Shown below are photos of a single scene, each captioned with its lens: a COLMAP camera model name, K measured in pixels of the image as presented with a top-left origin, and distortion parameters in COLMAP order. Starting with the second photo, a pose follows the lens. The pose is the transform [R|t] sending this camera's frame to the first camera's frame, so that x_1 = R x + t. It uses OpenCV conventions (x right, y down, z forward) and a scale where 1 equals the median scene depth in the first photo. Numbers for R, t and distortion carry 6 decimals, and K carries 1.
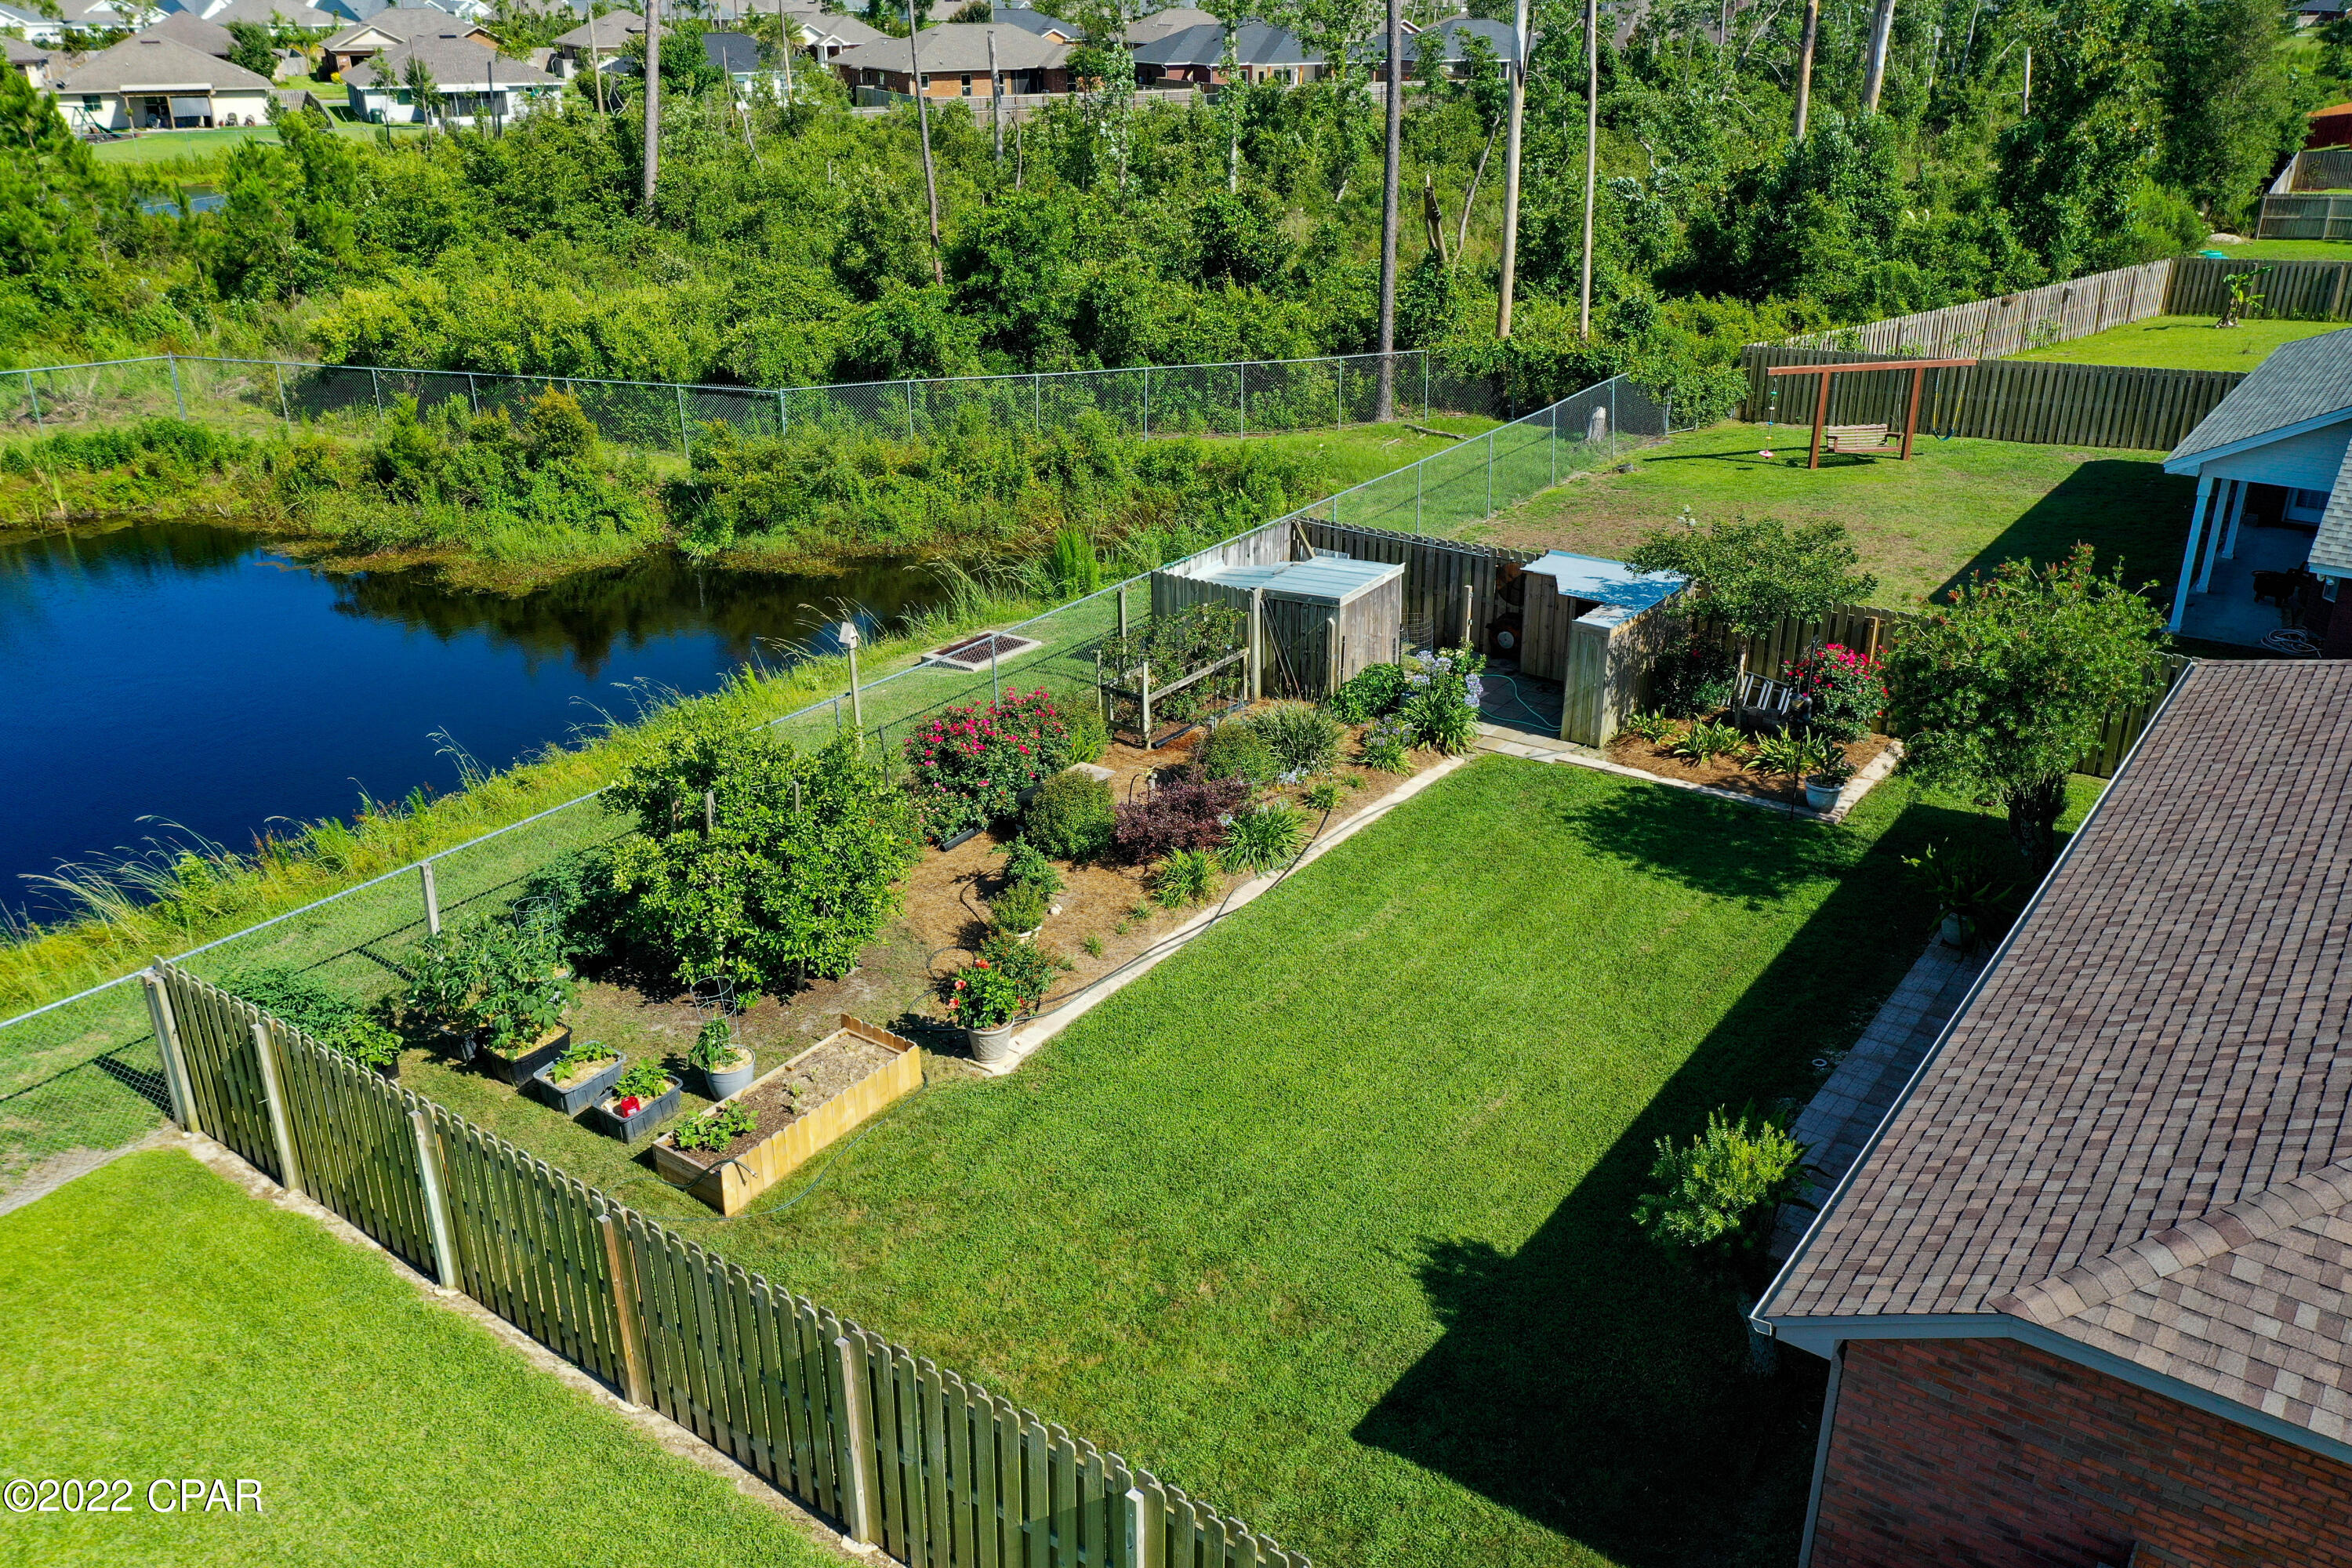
lens RADIAL K [[1911.3, 0, 1176.0], [0, 1911.3, 784.0], [0, 0, 1]] dist [0.005062, 0.001966]
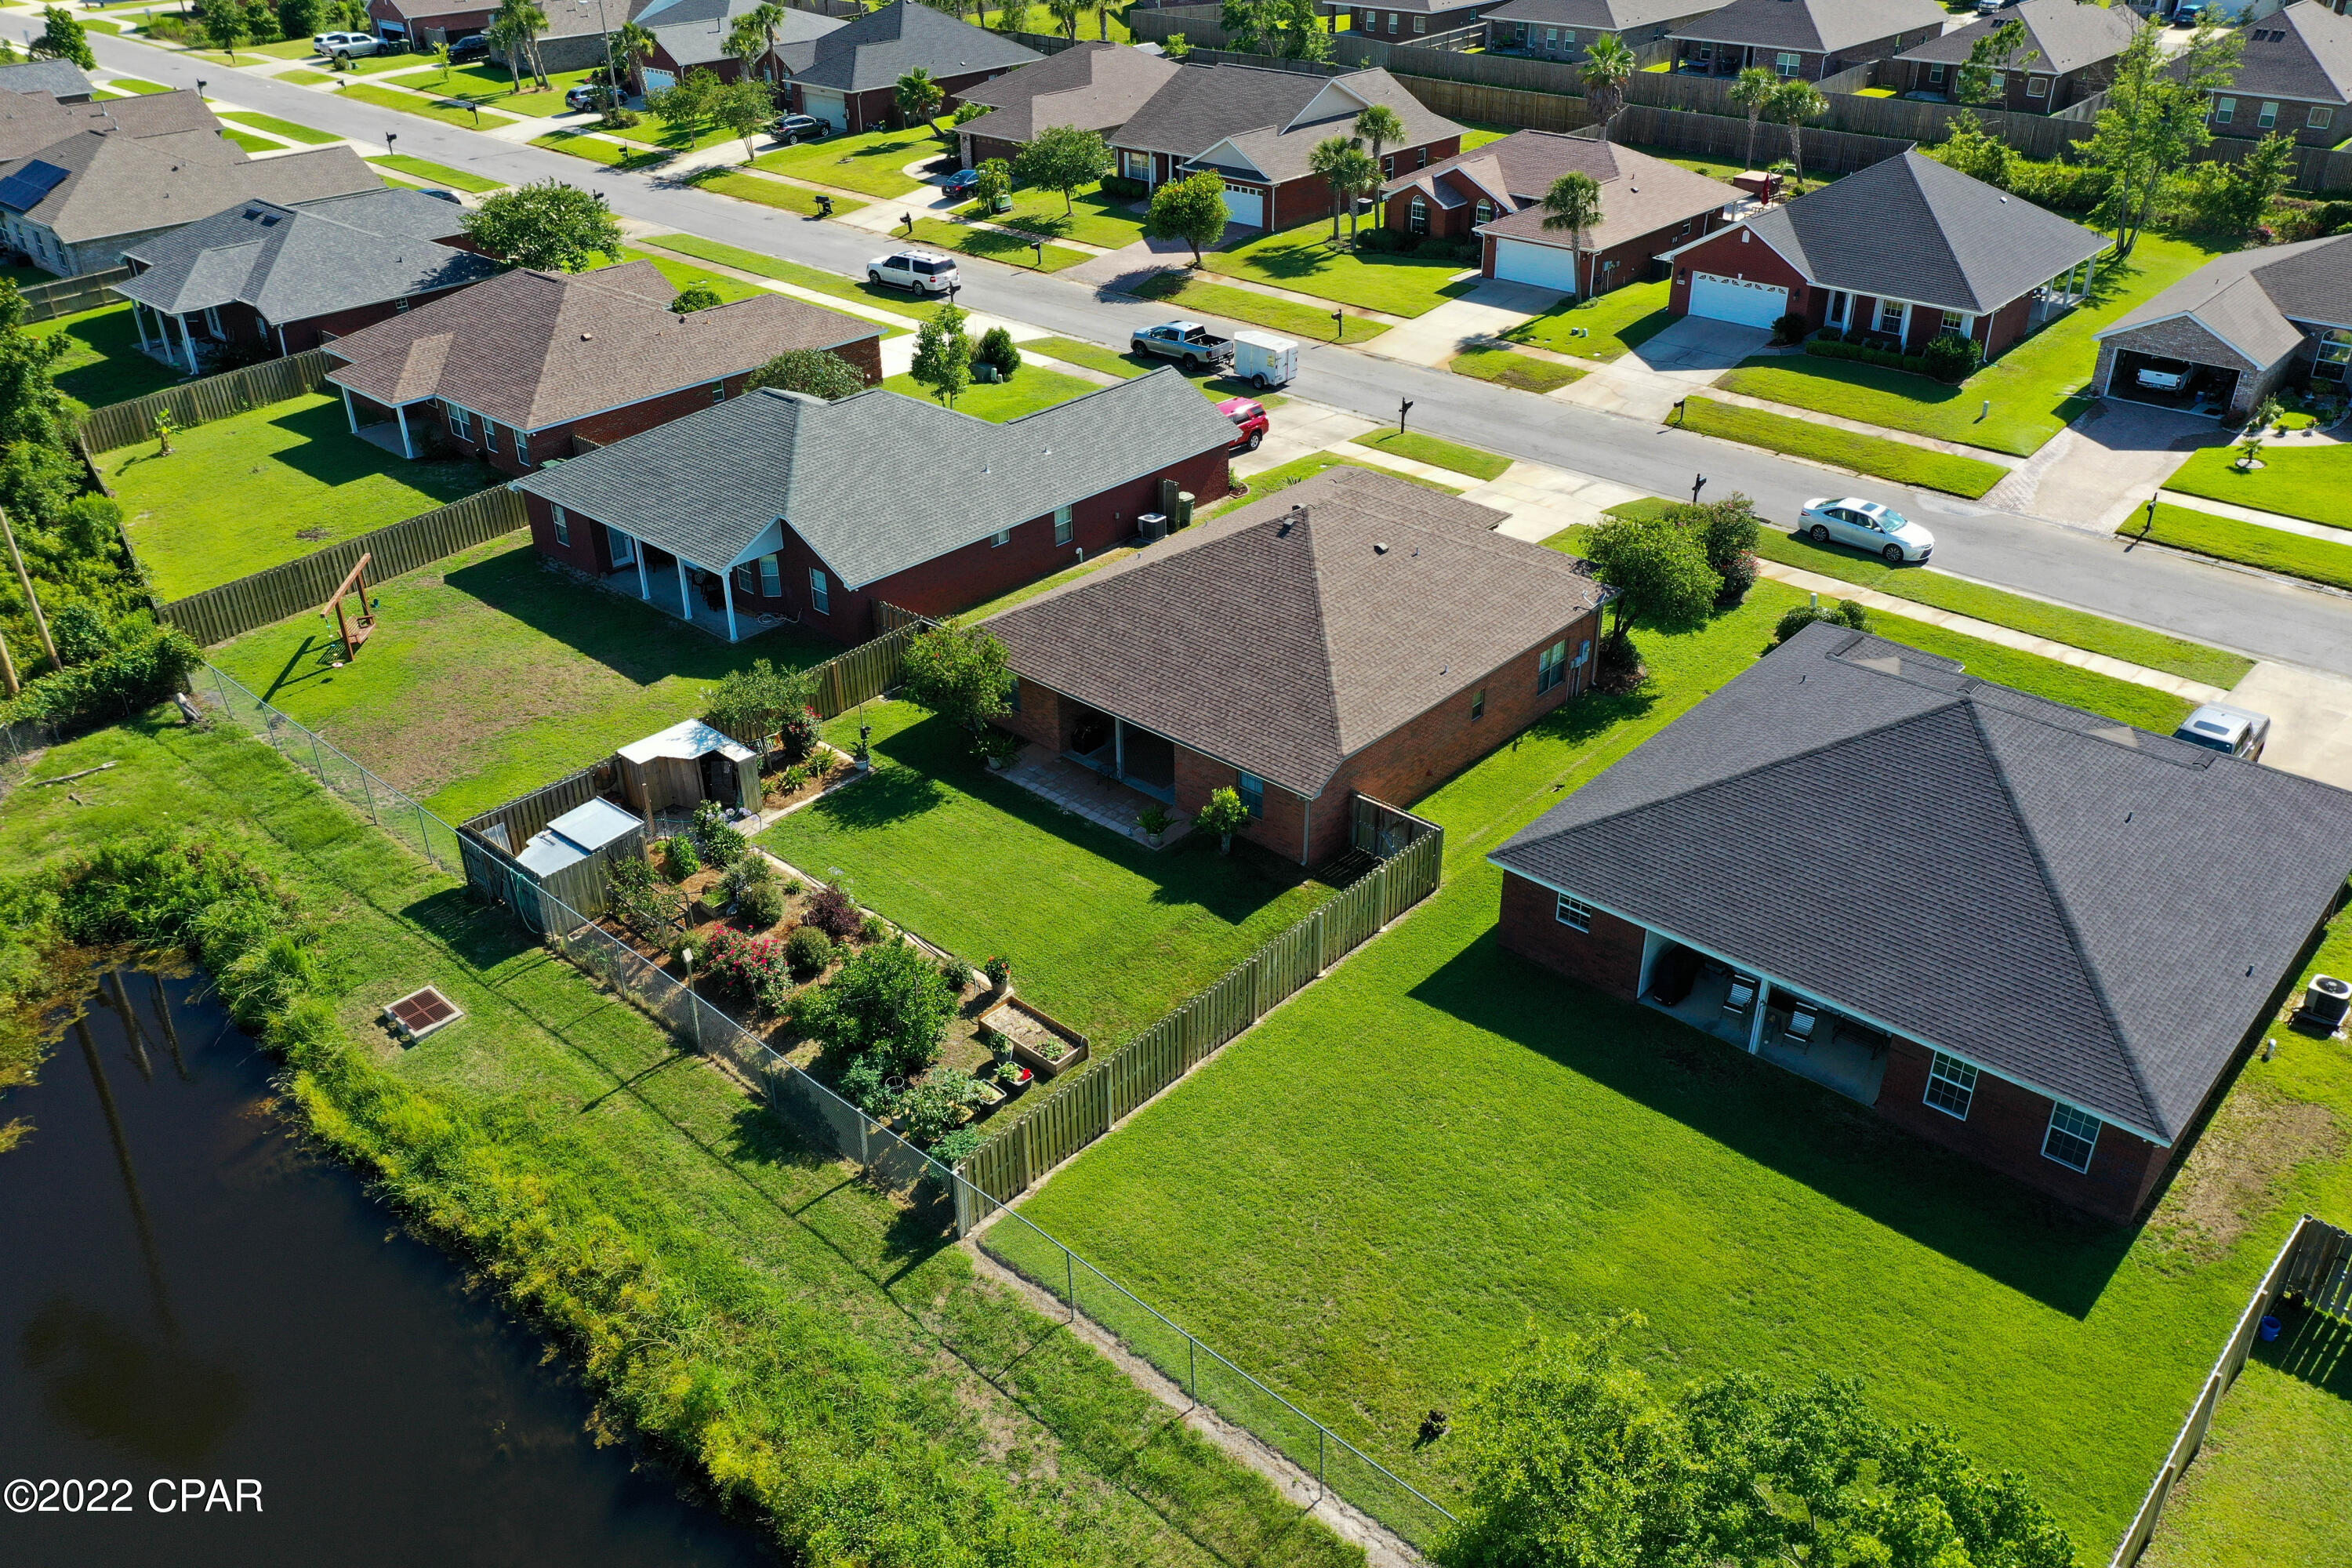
lens RADIAL K [[1841.8, 0, 1176.0], [0, 1841.8, 784.0], [0, 0, 1]] dist [-0.005348, -0.000590]
pose [[0.111752, -0.505663, 0.855462, -1.269852], [0.395494, 0.812372, 0.428528, -0.644241], [-0.911645, 0.290442, 0.290771, 0.026935]]
